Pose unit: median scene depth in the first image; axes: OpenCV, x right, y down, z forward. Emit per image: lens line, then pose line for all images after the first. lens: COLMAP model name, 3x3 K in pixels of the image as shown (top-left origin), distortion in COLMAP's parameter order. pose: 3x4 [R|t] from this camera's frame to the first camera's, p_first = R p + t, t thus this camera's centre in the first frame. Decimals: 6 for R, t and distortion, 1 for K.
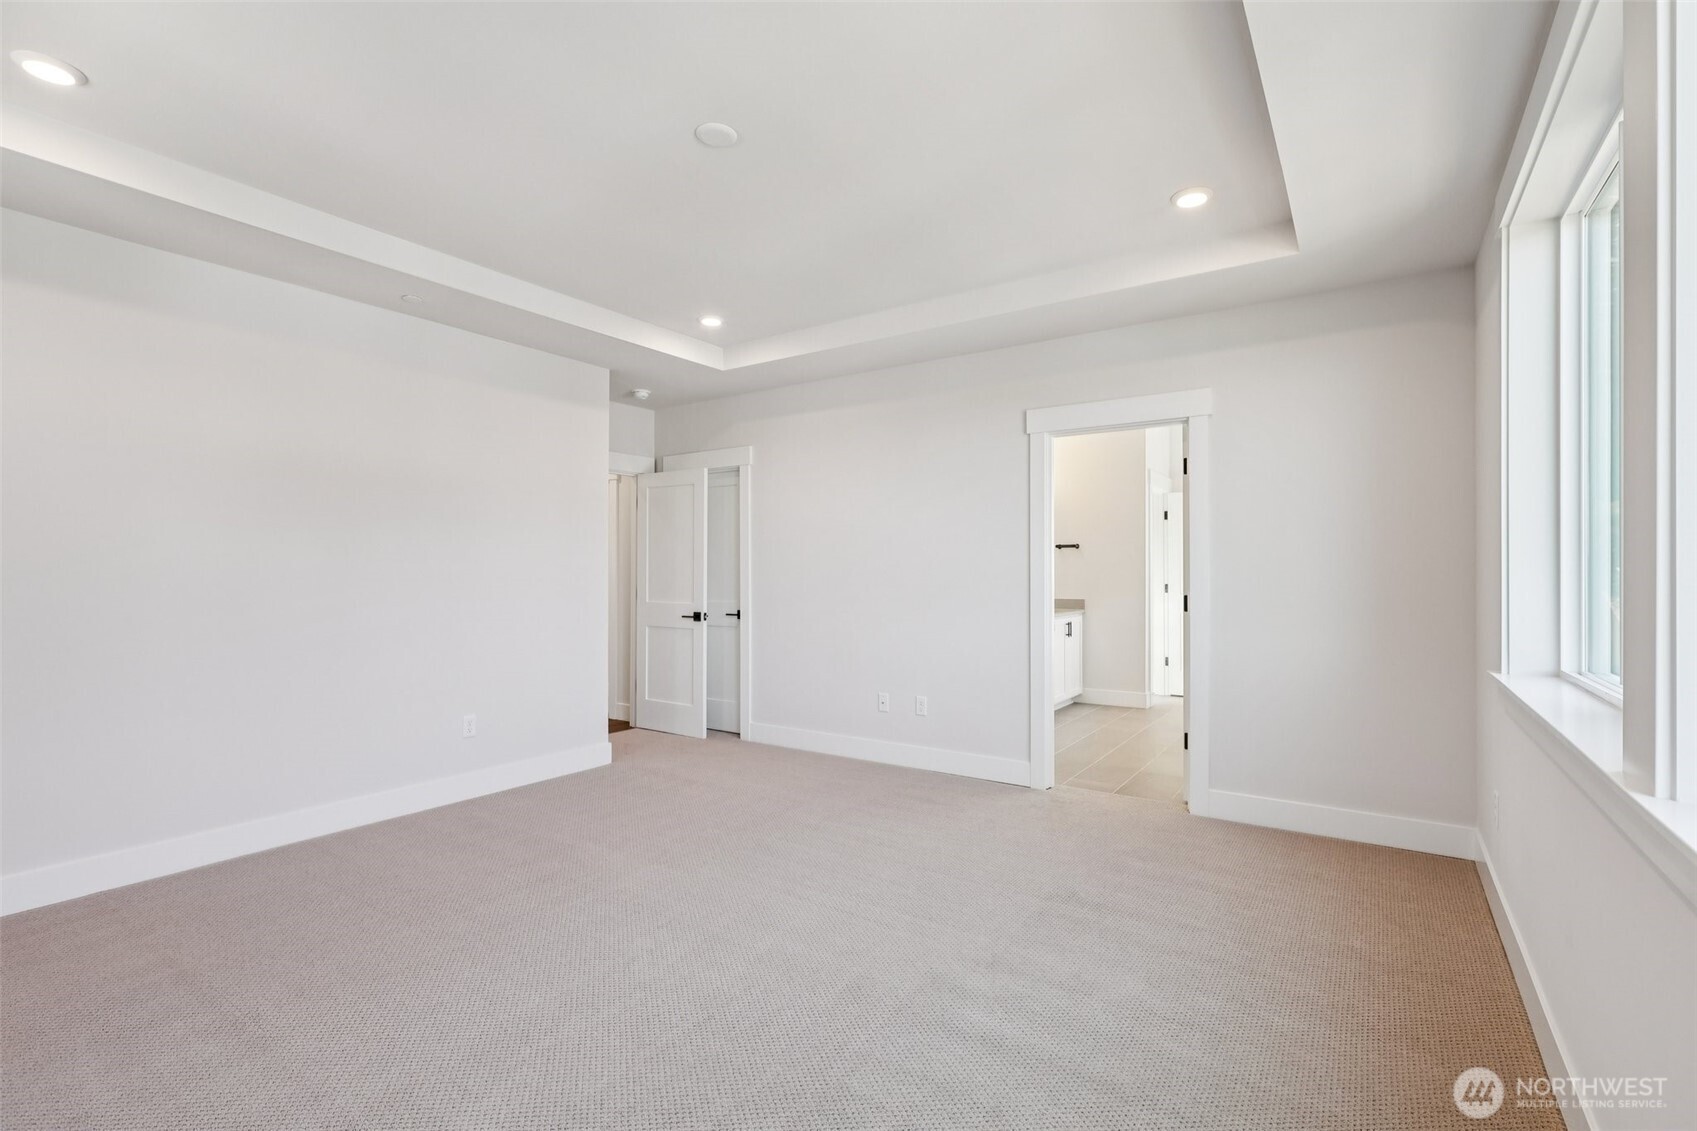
lens RADIAL K [[762.9, 0, 845.0], [0, 762.9, 566.1], [0, 0, 1]] dist [0.000184, 0.000543]
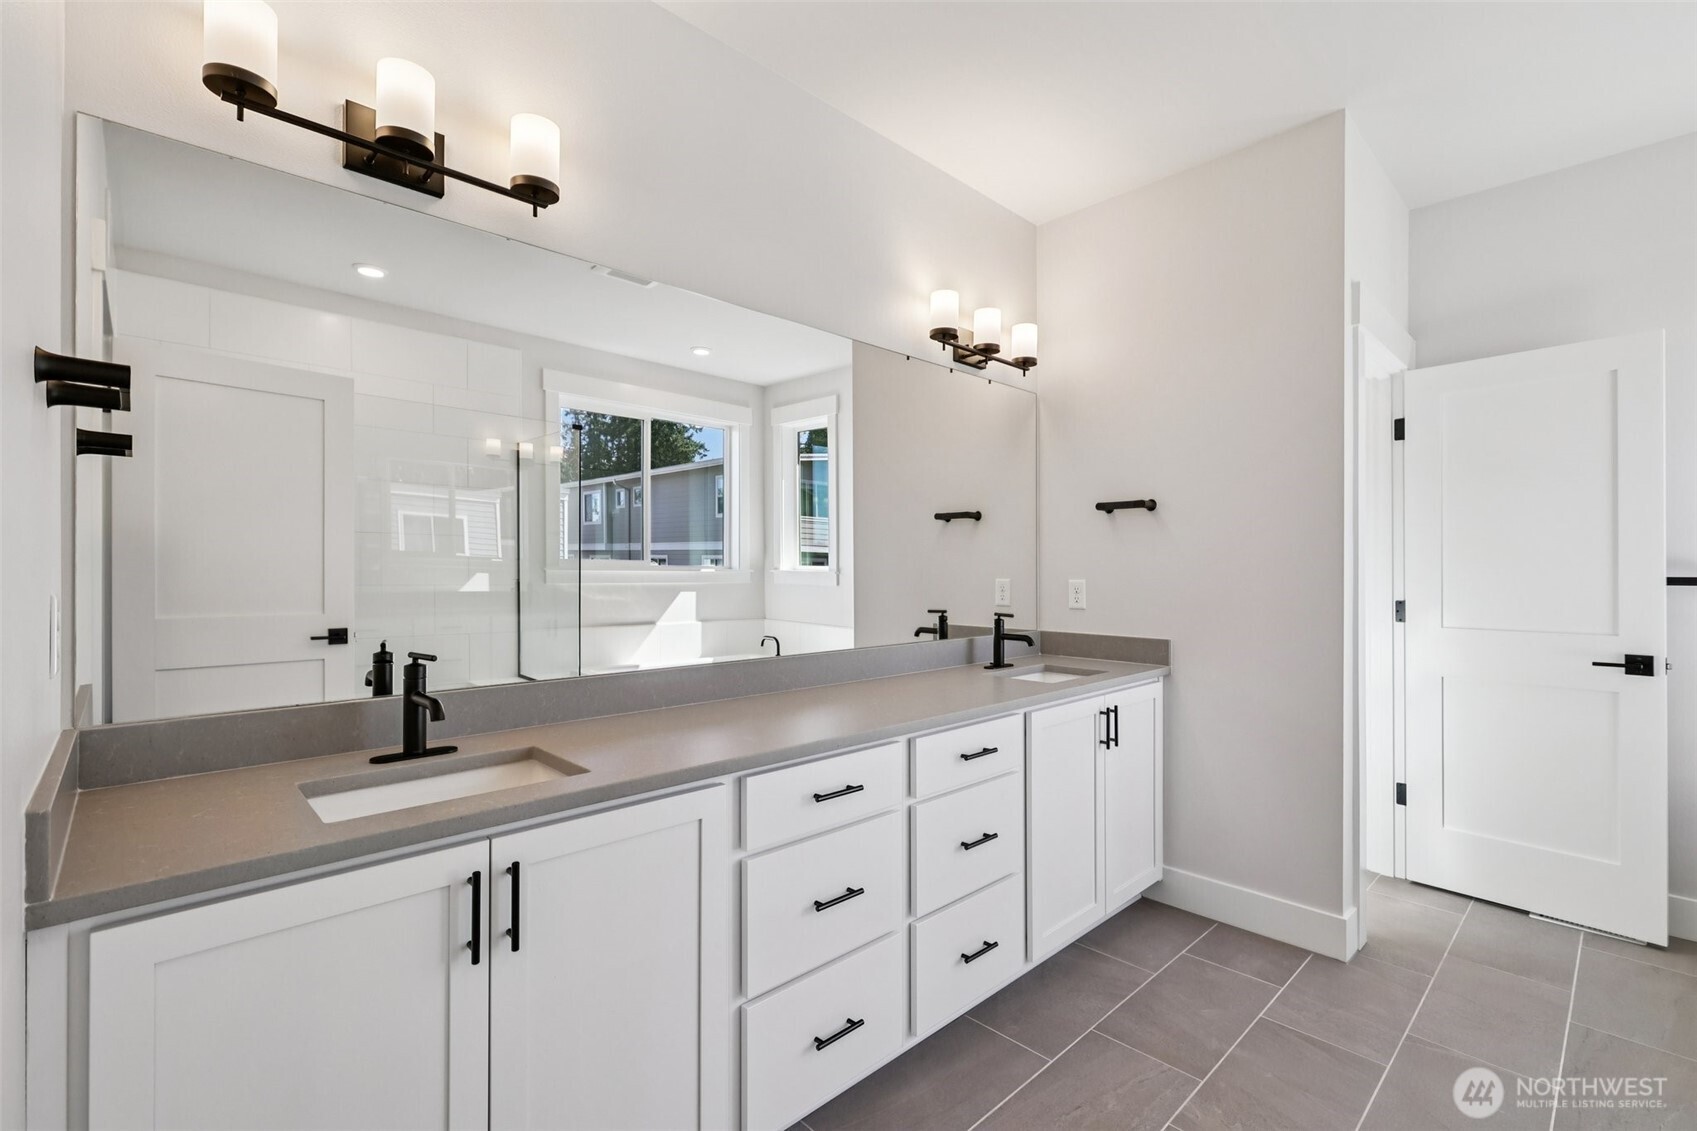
lens RADIAL K [[762.9, 0, 853.9], [0, 762.9, 568.0], [0, 0, 1]] dist [0.000184, 0.000543]
pose [[0.981427, 0.000608, -0.191833, 0.230498], [-0.001001, 0.999998, -0.001953, 0.007643], [0.191831, 0.002109, 0.981426, 0.587445]]
